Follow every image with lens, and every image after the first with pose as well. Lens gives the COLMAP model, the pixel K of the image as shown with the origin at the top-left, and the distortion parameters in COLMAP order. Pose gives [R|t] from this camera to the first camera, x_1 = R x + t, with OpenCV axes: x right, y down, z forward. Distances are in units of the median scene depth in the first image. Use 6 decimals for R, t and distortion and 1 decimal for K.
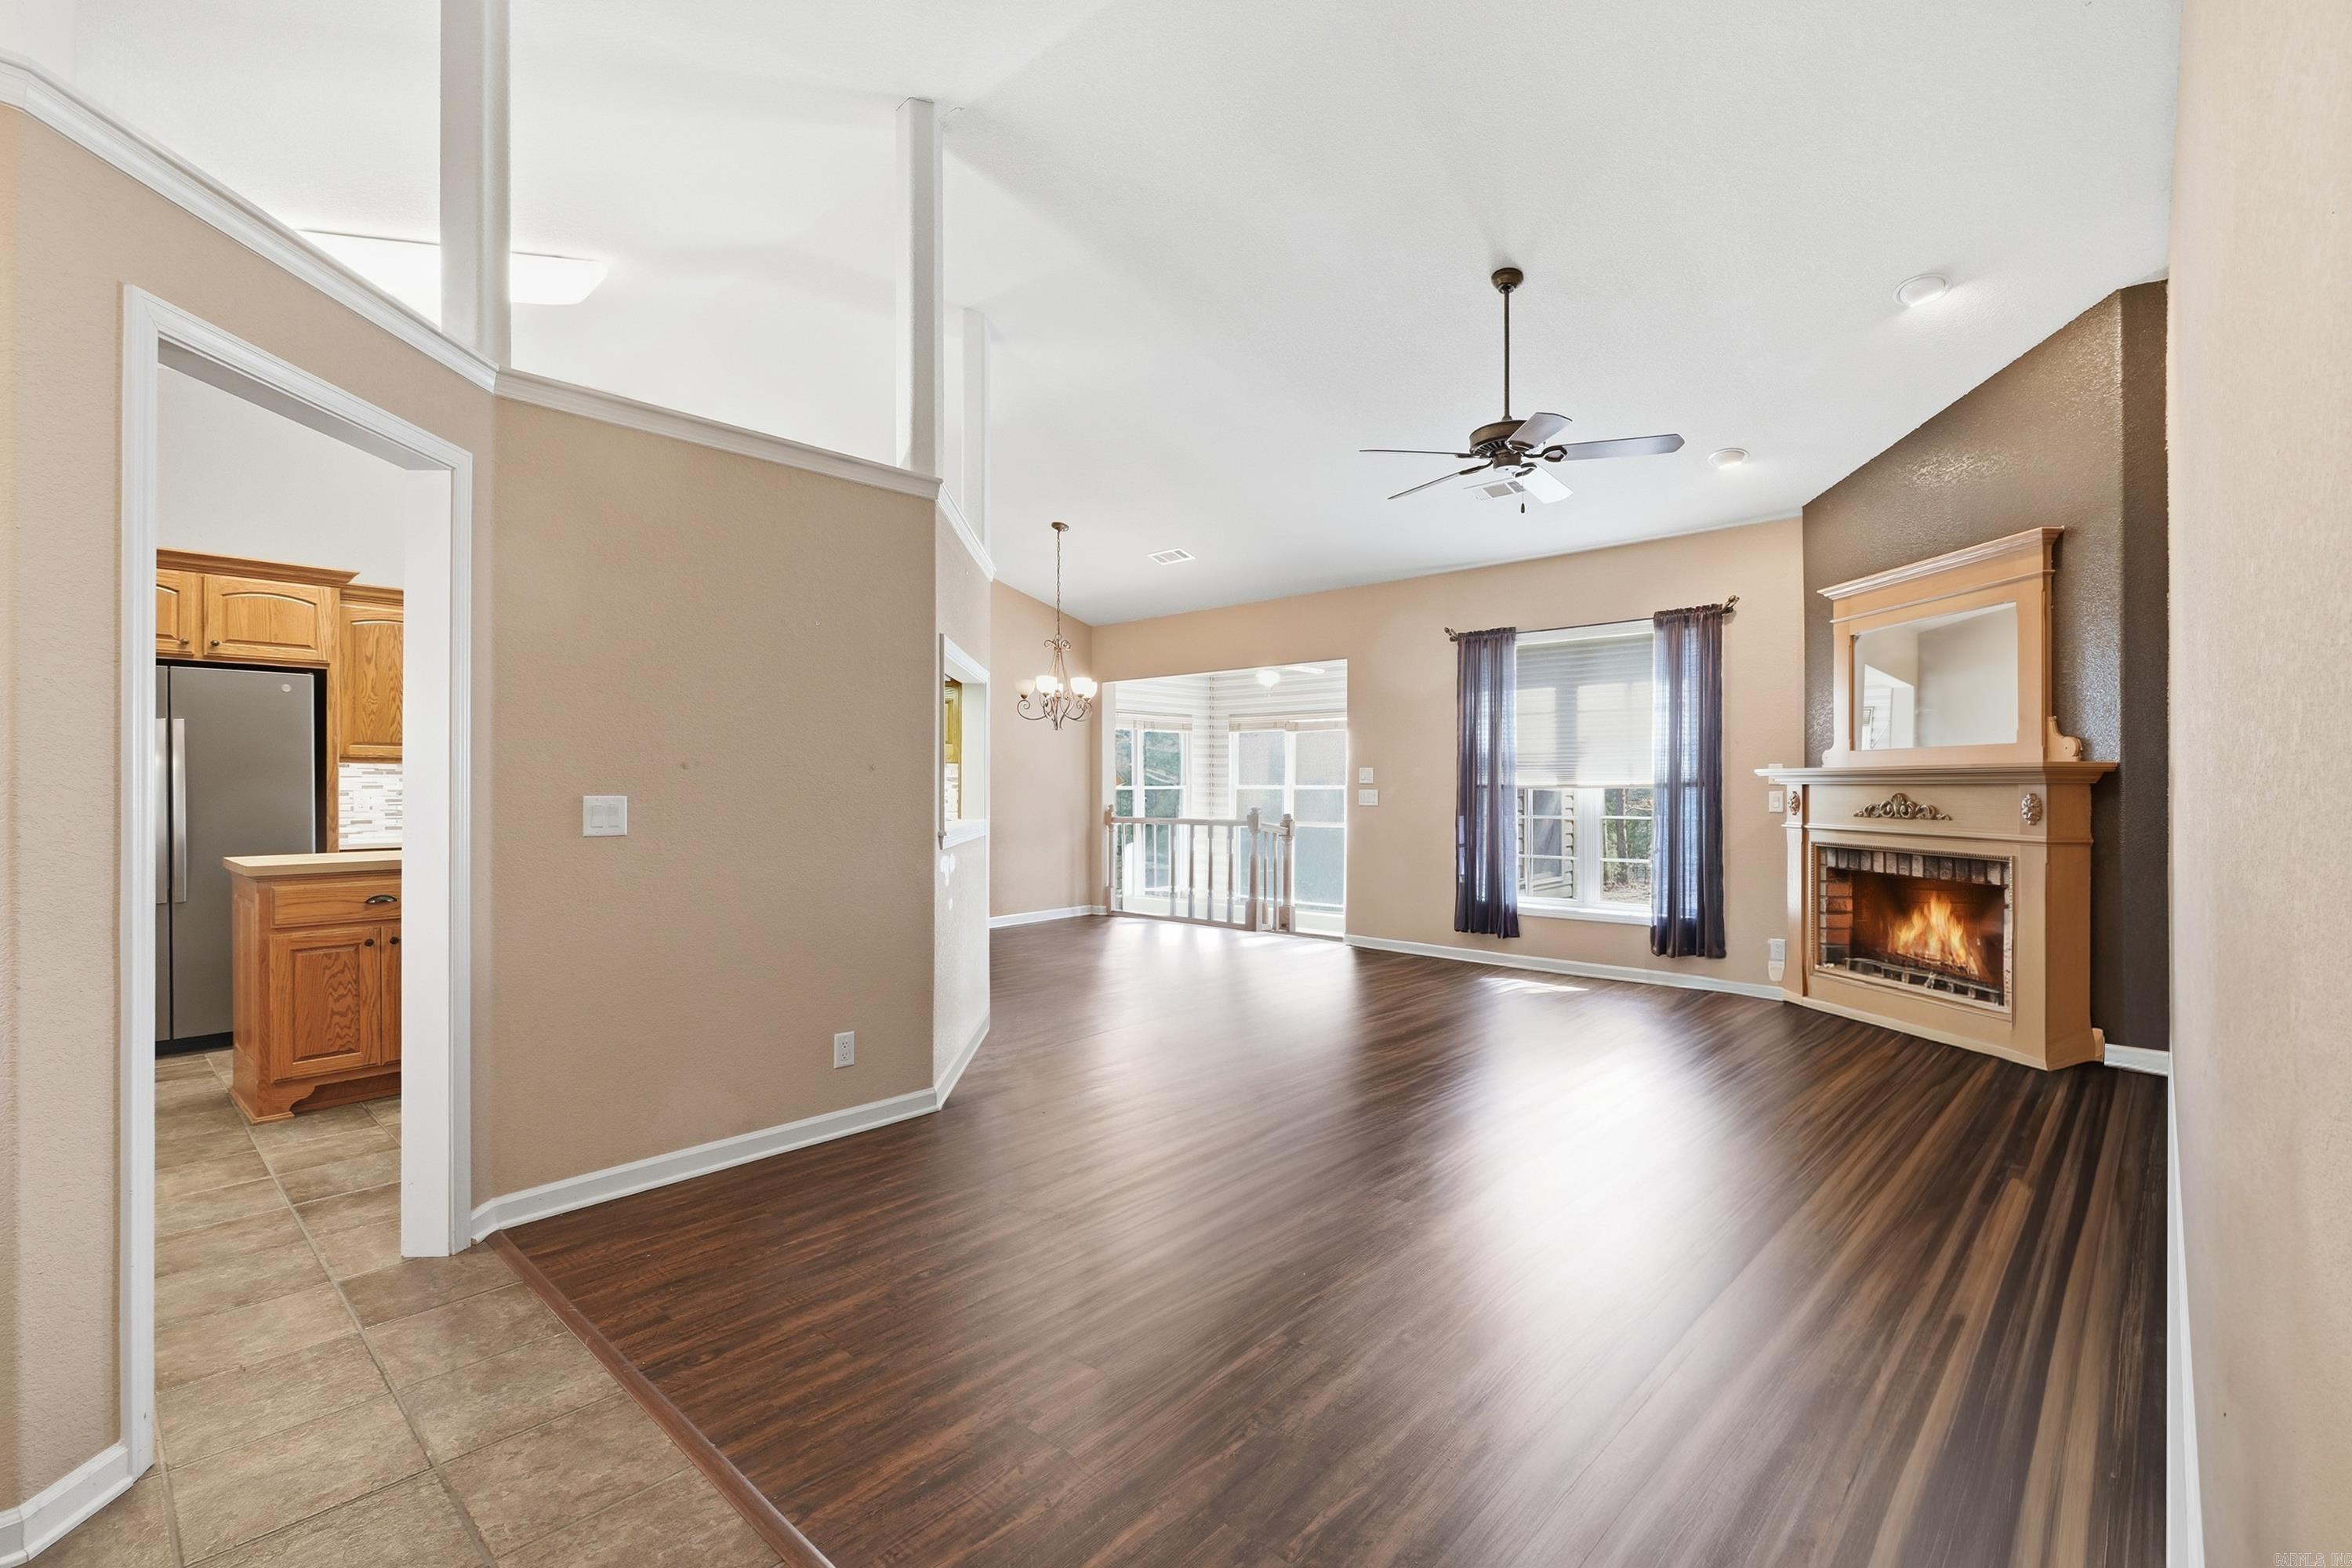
lens RADIAL K [[1036.2, 0, 1166.4], [0, 1036.2, 790.5], [0, 0, 1]] dist [-0.010095, 0.003520]
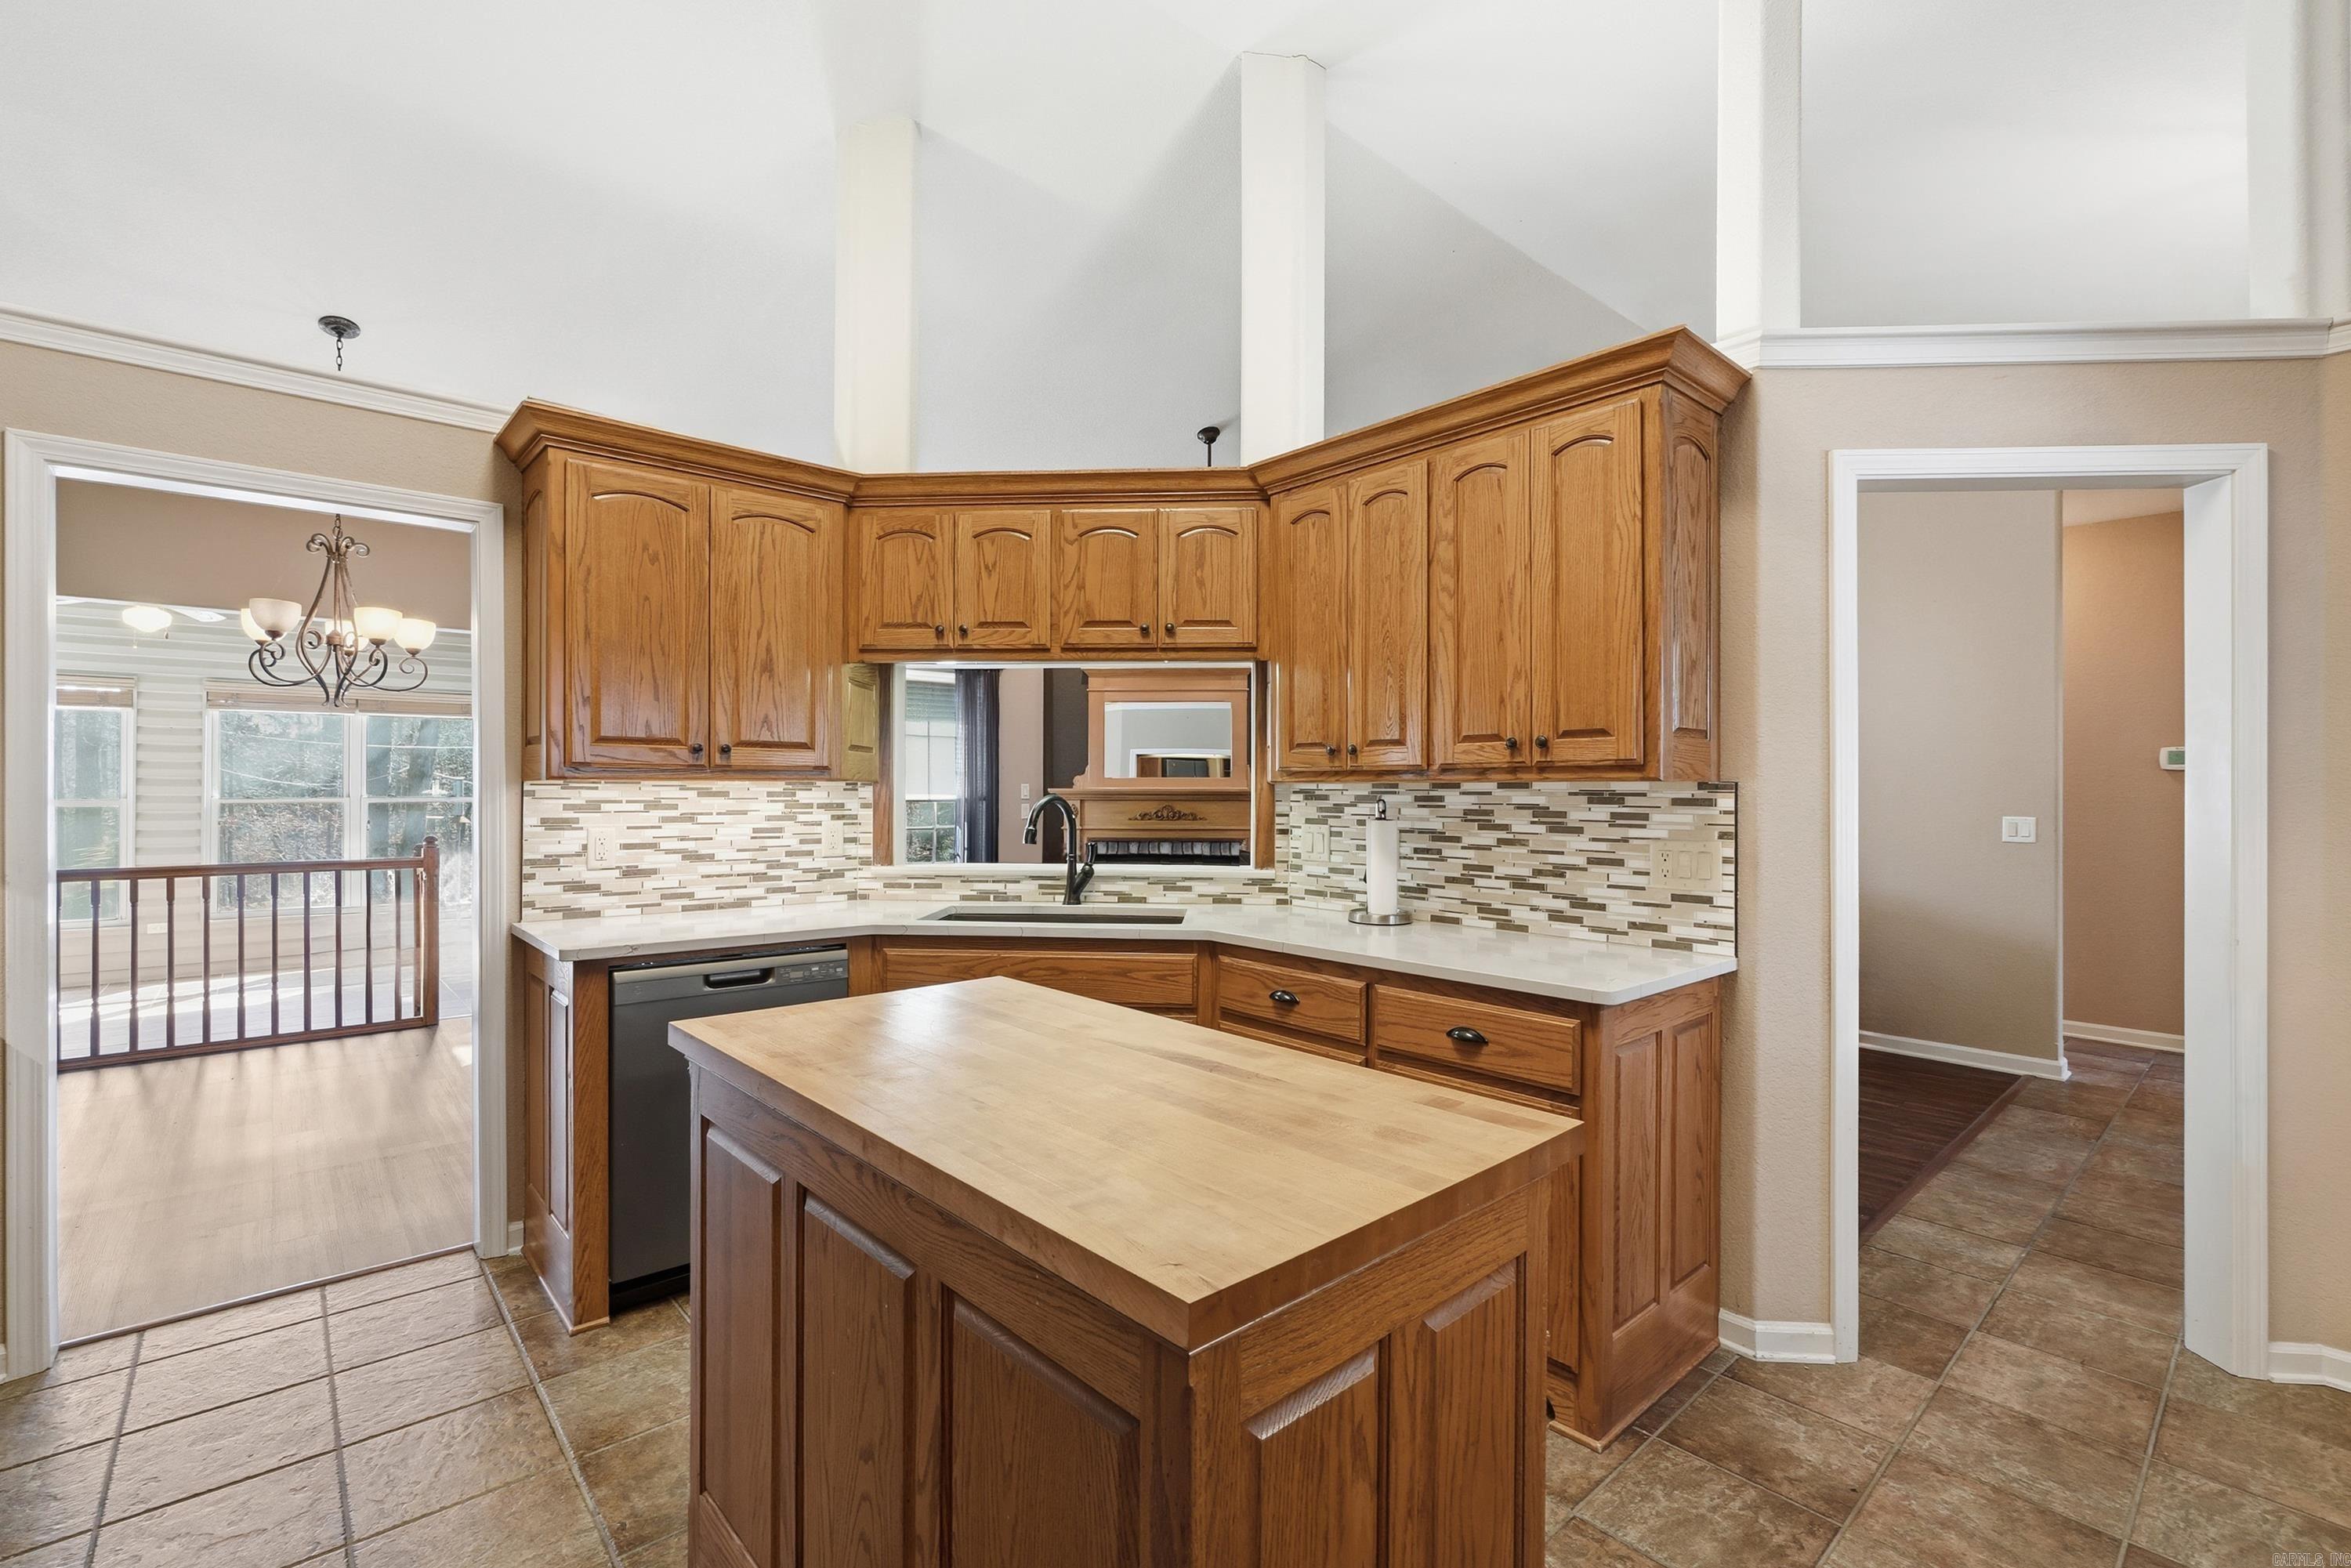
lens RADIAL K [[1032.7, 0, 1164.4], [0, 1032.7, 784.5], [0, 0, 1]] dist [-0.011530, 0.005817]
pose [[0.101119, 0.003403, 0.994869, -0.899095], [0.003256, 0.999988, -0.003752, -0.023467], [-0.994869, 0.003618, 0.101107, 0.801527]]
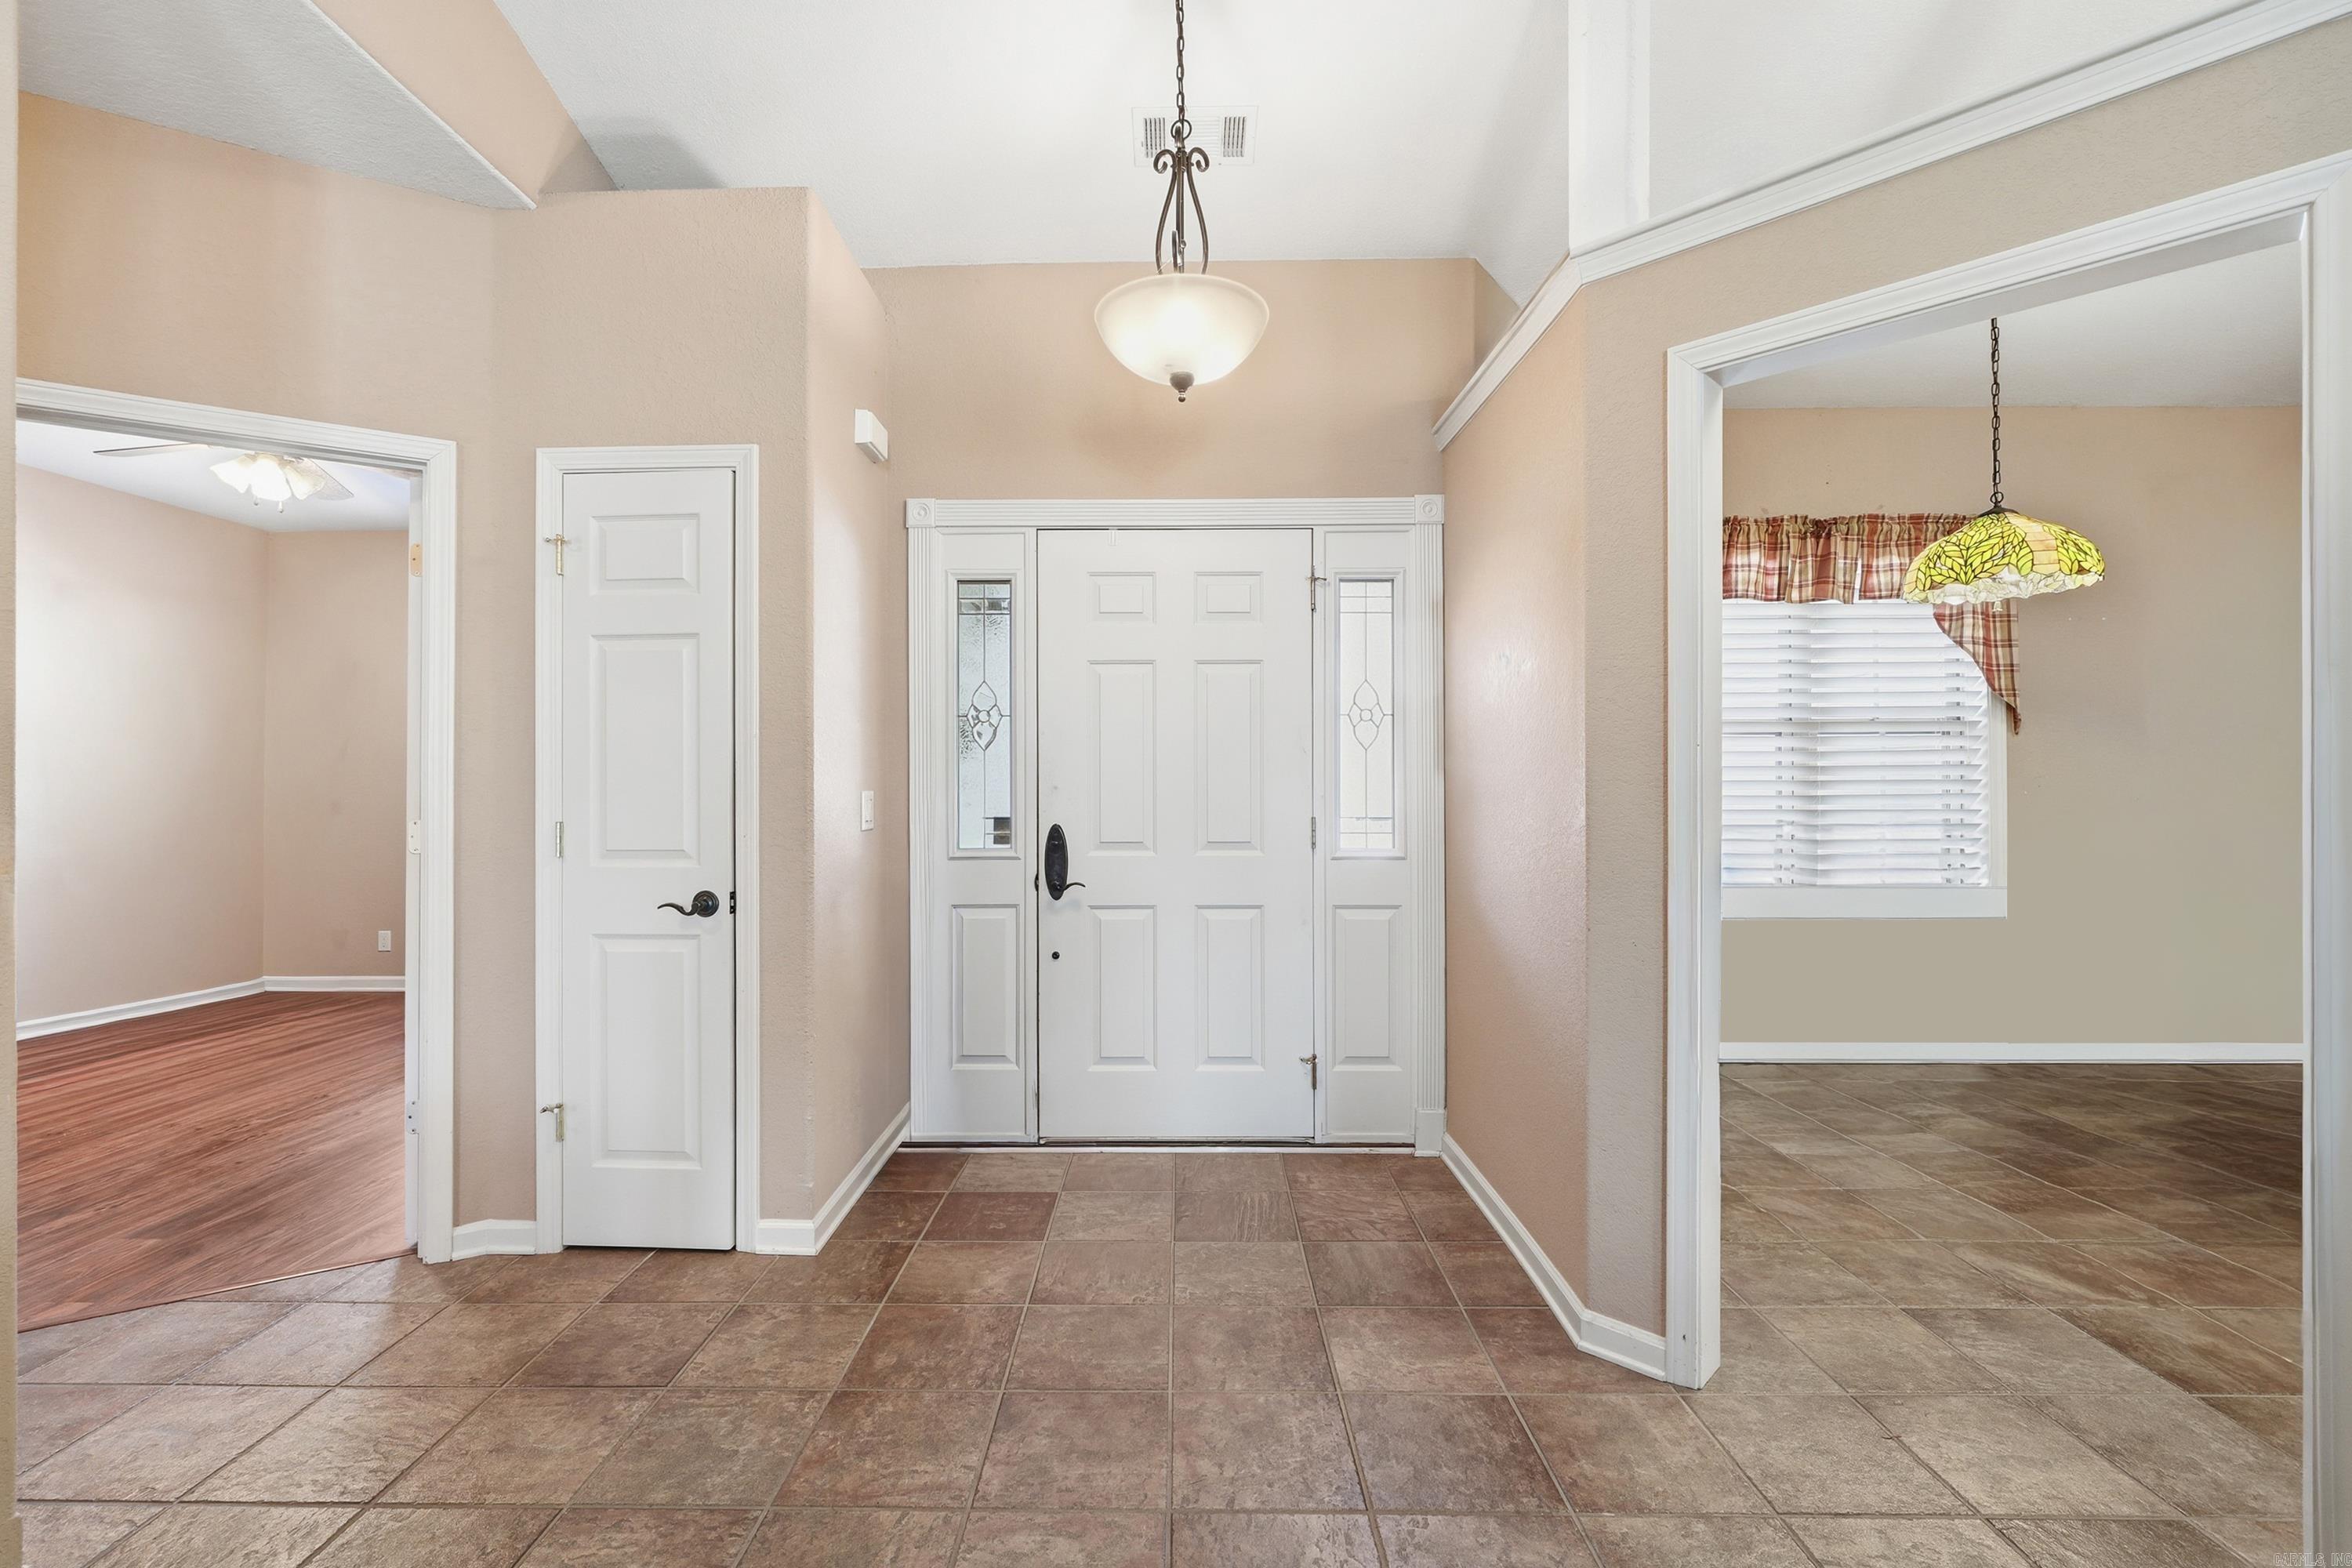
lens RADIAL K [[1023.5, 0, 1164.4], [0, 1023.5, 779.4], [0, 0, 1]] dist [-0.001681, 0.001631]
pose [[-0.740828, 0.002202, -0.671691, 0.068978], [-0.001065, 0.999990, 0.004452, -0.003506], [0.671694, 0.004013, -0.740818, 0.529576]]
